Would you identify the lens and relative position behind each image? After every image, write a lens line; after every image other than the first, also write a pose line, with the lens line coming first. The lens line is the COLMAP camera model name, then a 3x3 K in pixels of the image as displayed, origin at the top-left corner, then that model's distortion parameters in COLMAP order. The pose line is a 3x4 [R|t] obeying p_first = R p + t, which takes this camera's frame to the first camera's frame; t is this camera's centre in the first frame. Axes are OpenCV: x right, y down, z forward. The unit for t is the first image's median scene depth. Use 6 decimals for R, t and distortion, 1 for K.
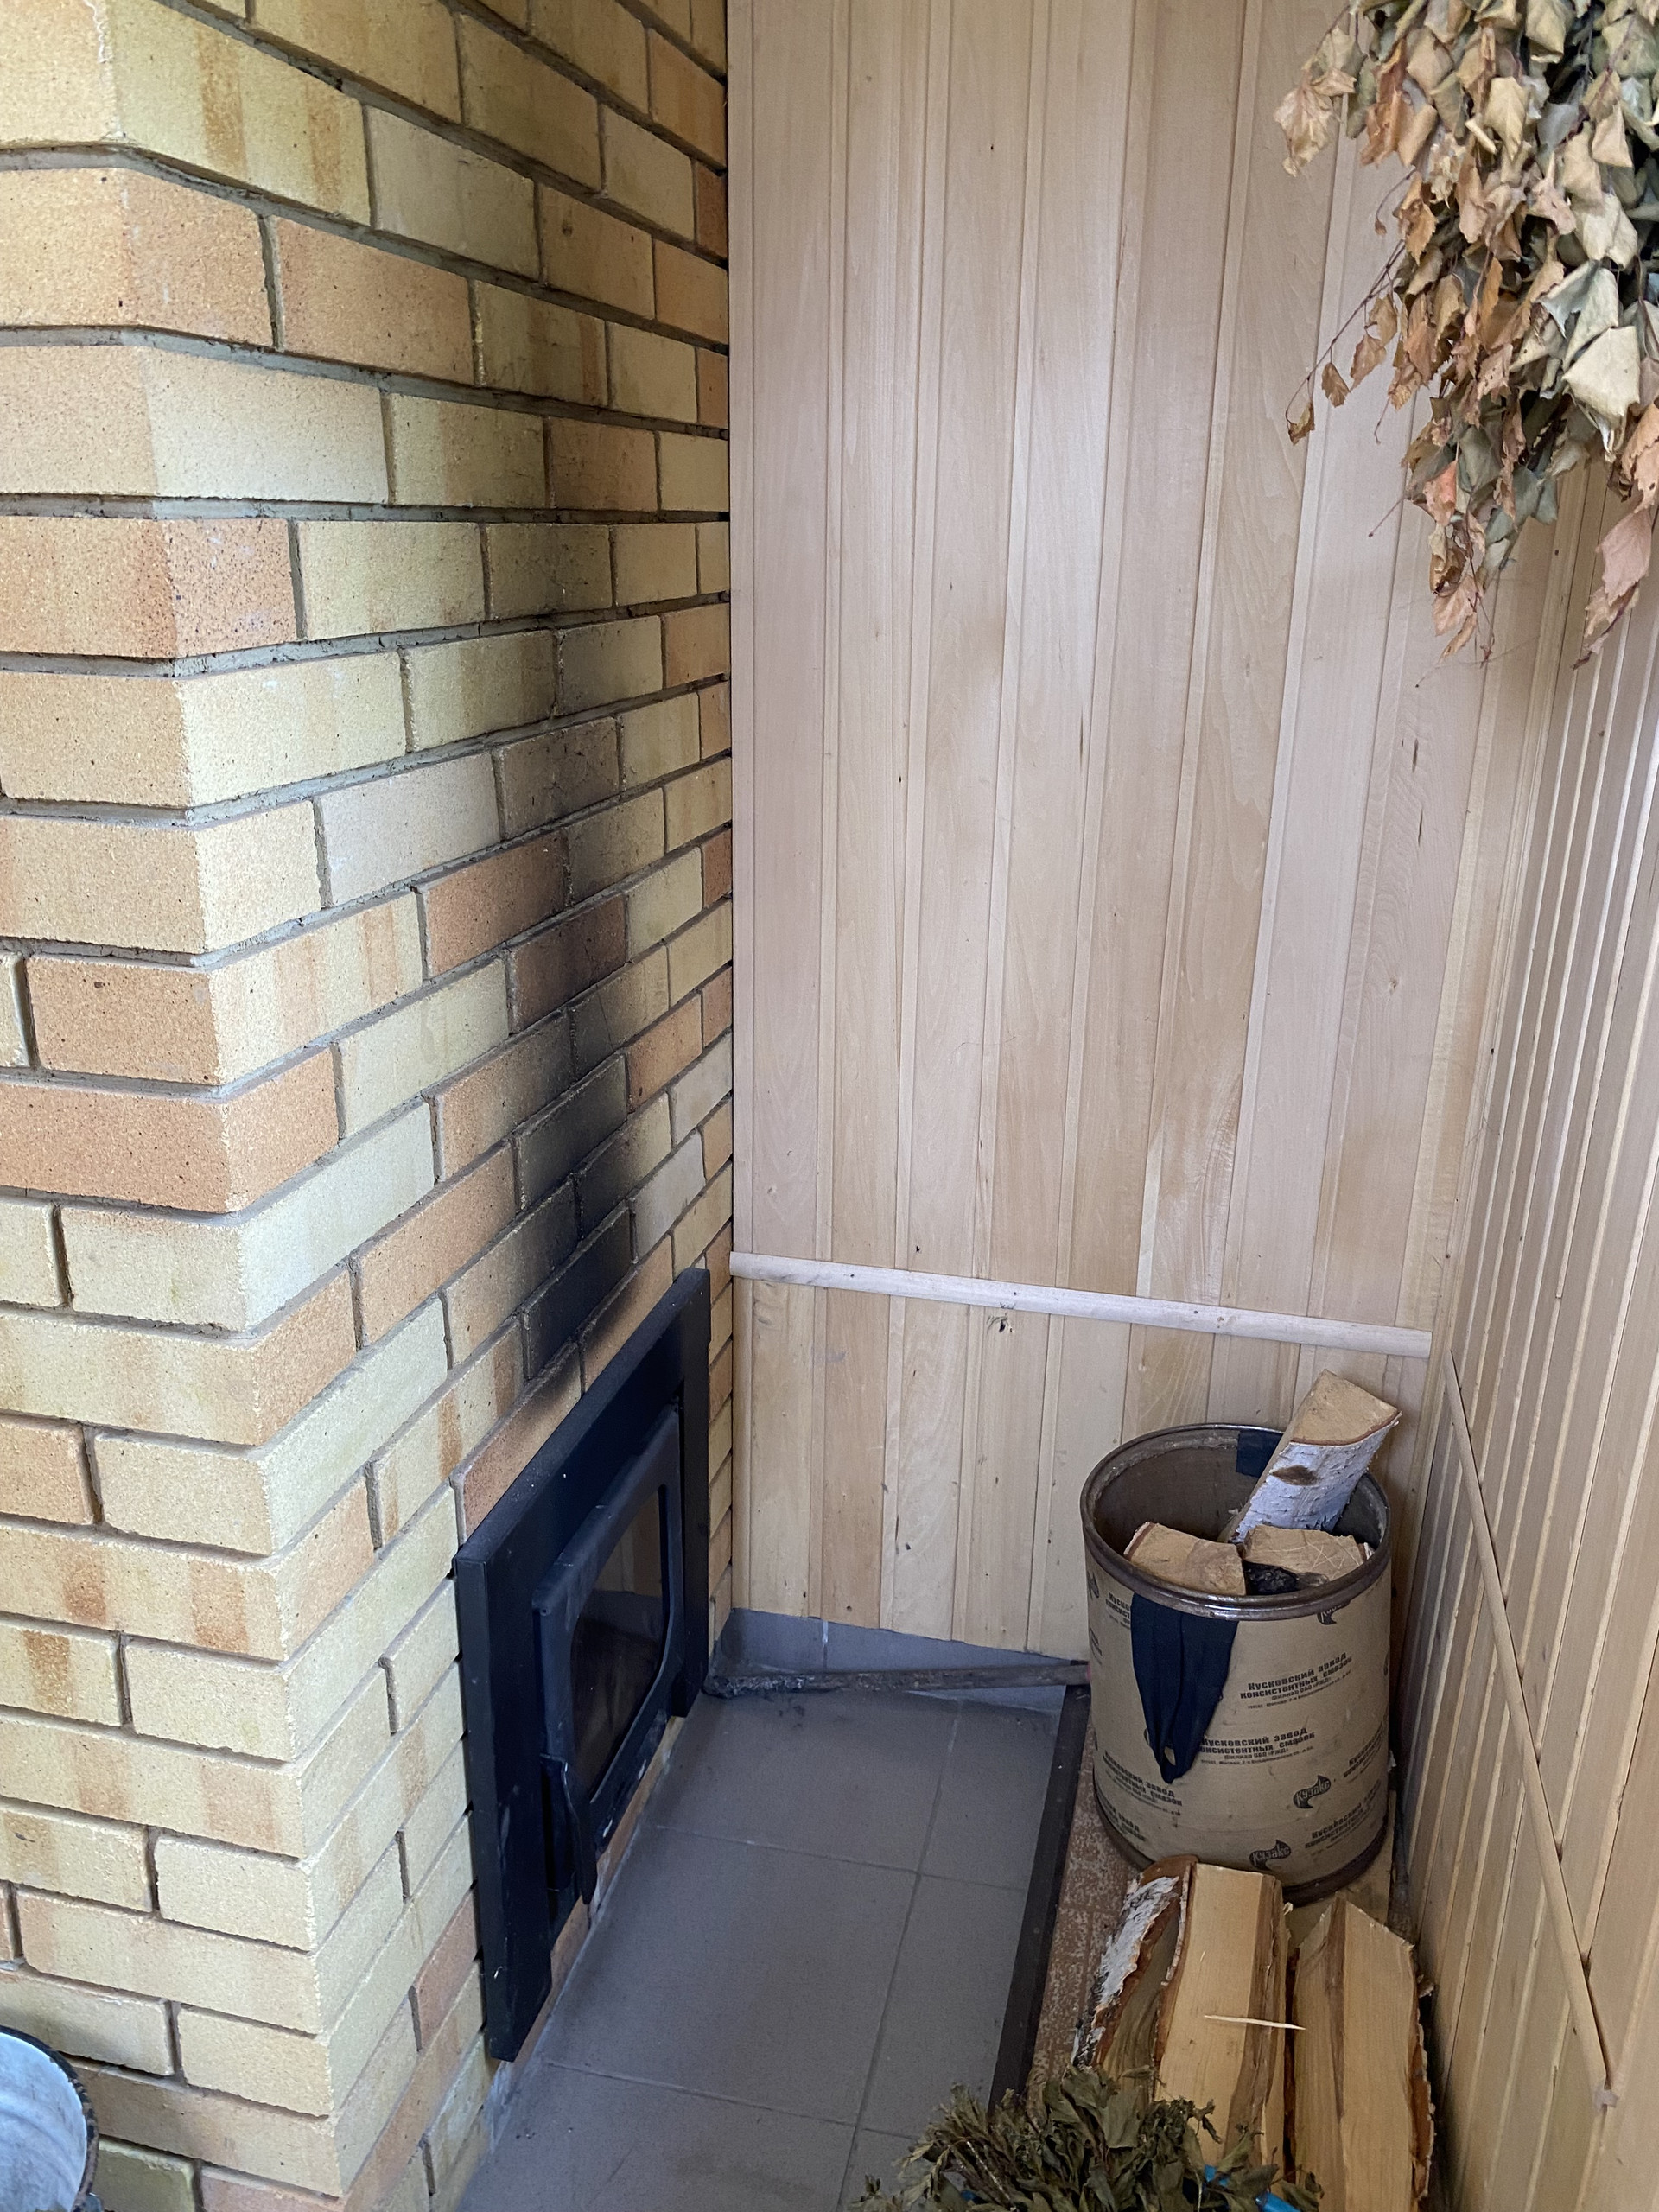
lens RADIAL K [[1690.0, 0, 843.5], [0, 1690.0, 1113.0], [0, 0, 1]] dist [0.022666, -0.032392]
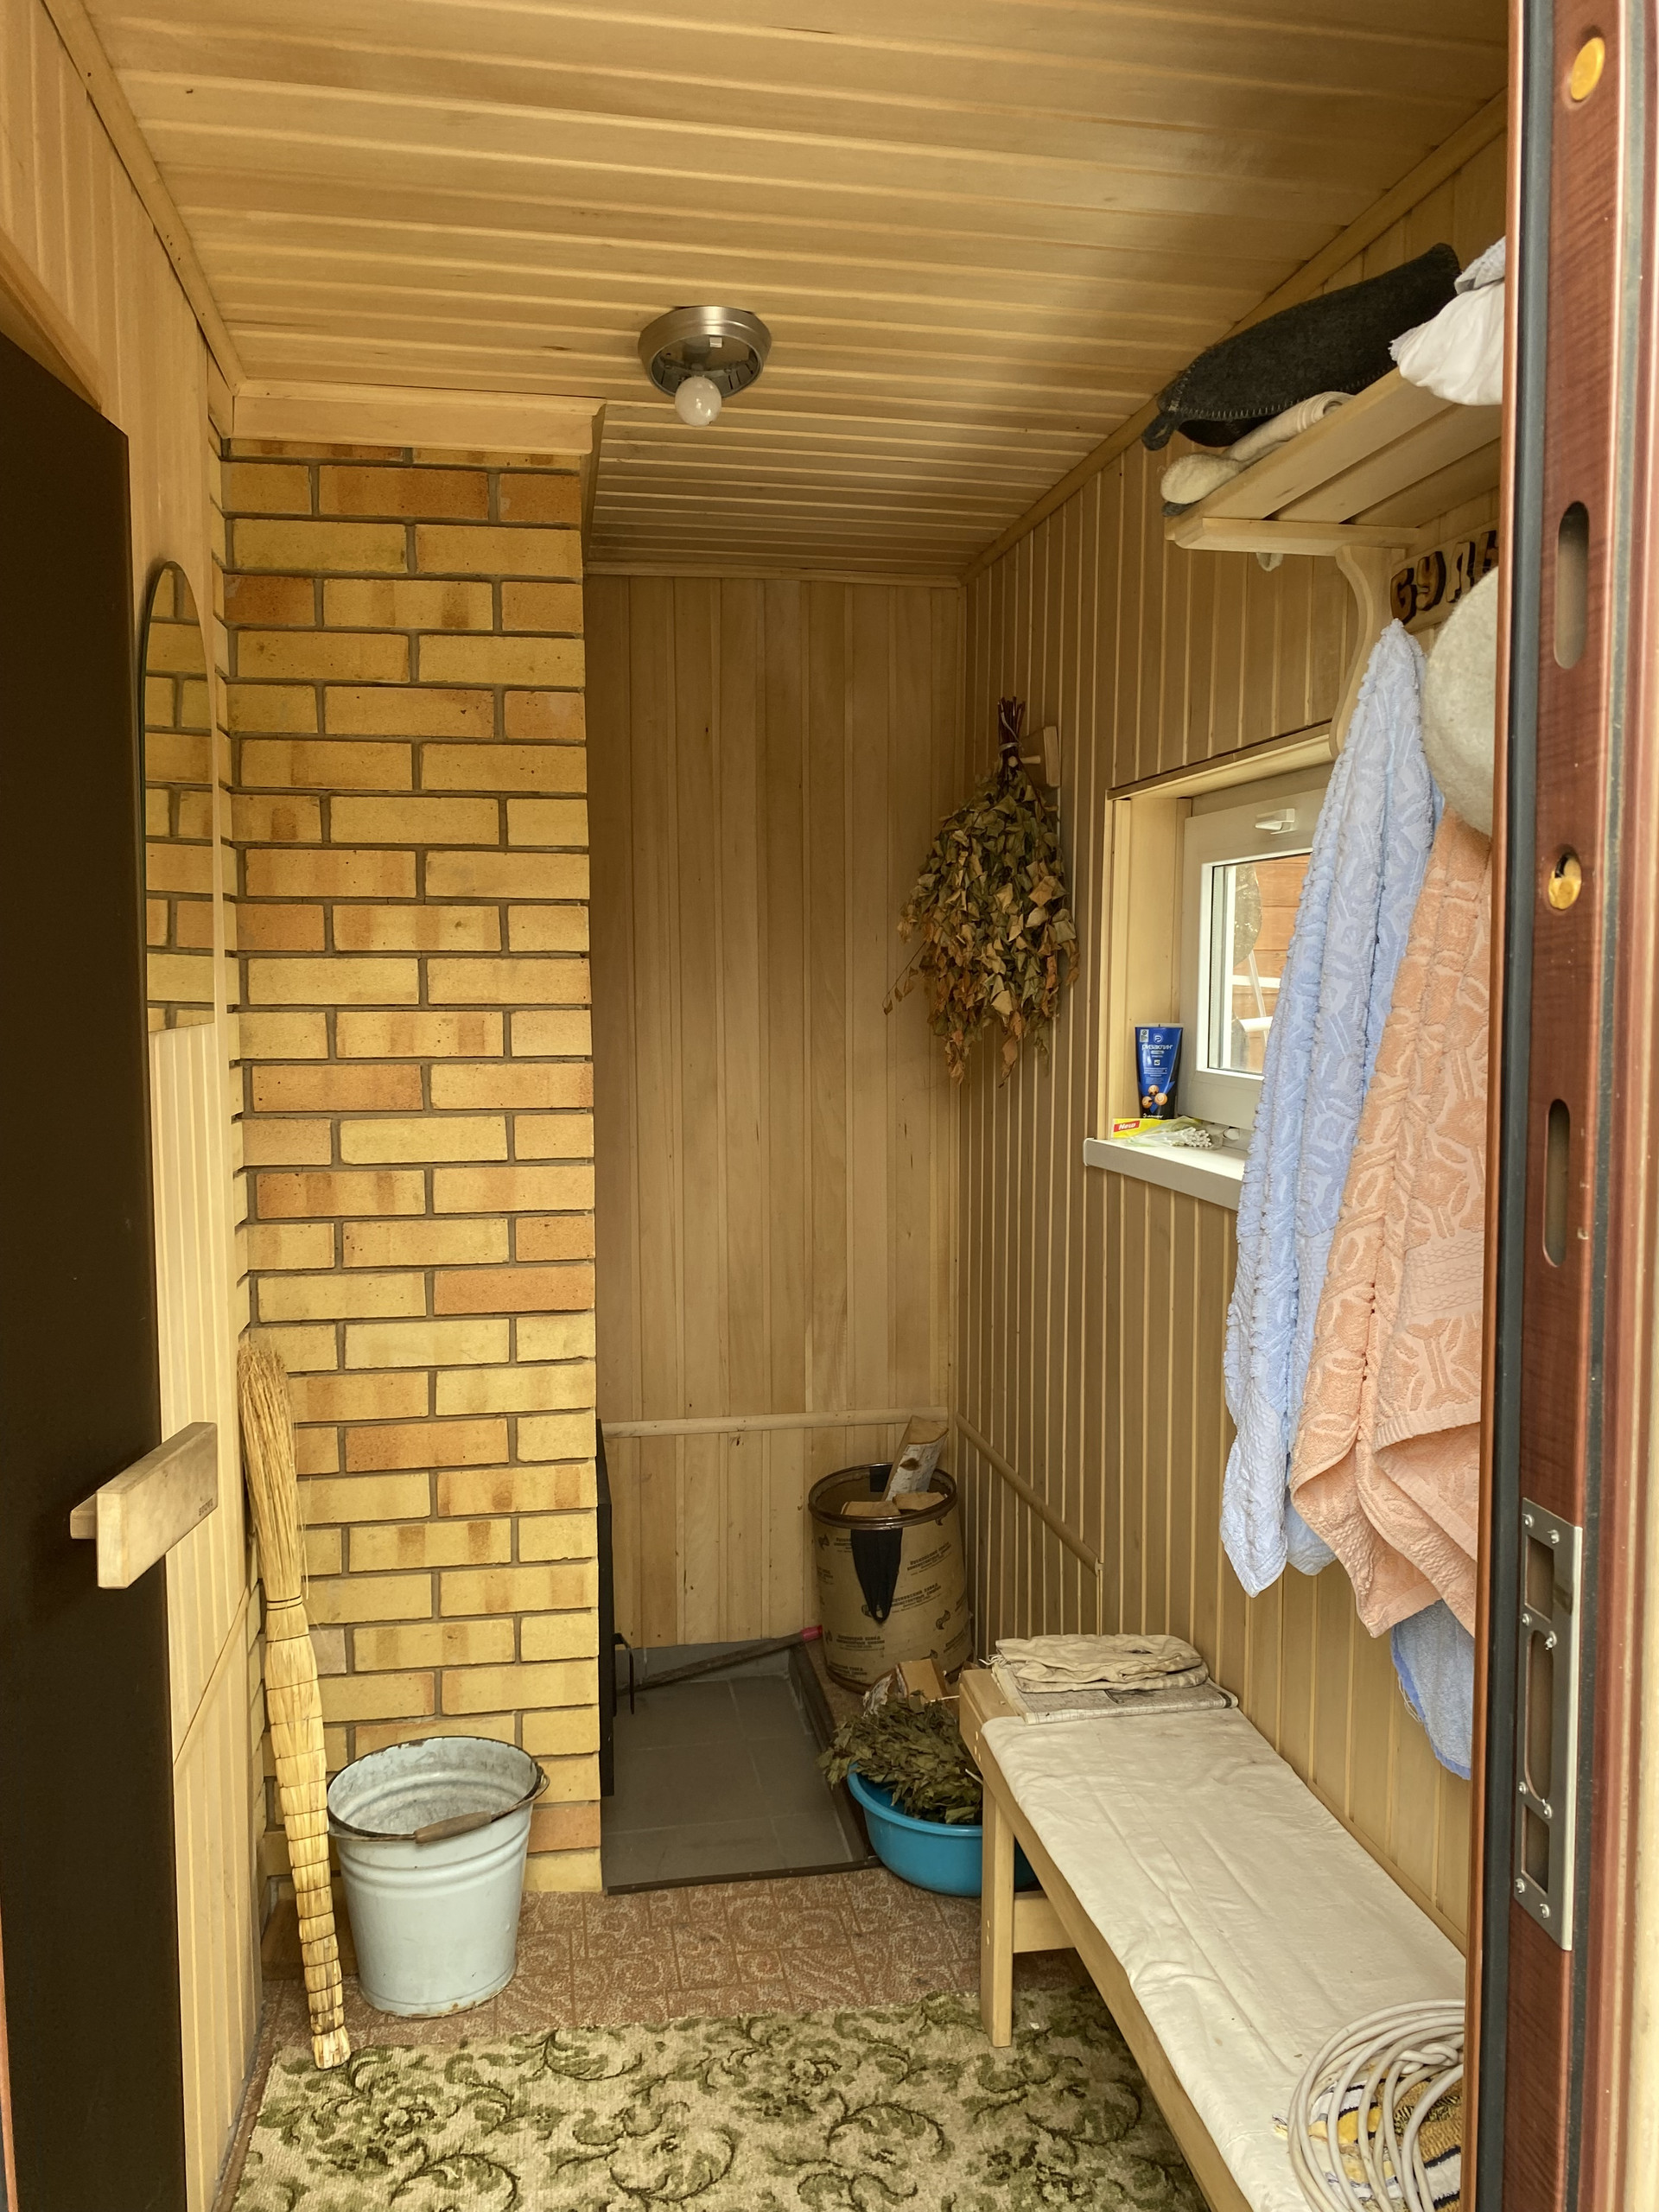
lens RADIAL K [[1690.0, 0, 828.5], [0, 1690.0, 1108.8], [0, 0, 1]] dist [0.022666, -0.032392]
pose [[0.917822, -0.054323, 0.393257, -0.588309], [0.152691, 0.962697, -0.223384, 0.228396], [-0.366453, 0.265073, 0.891879, -0.889194]]
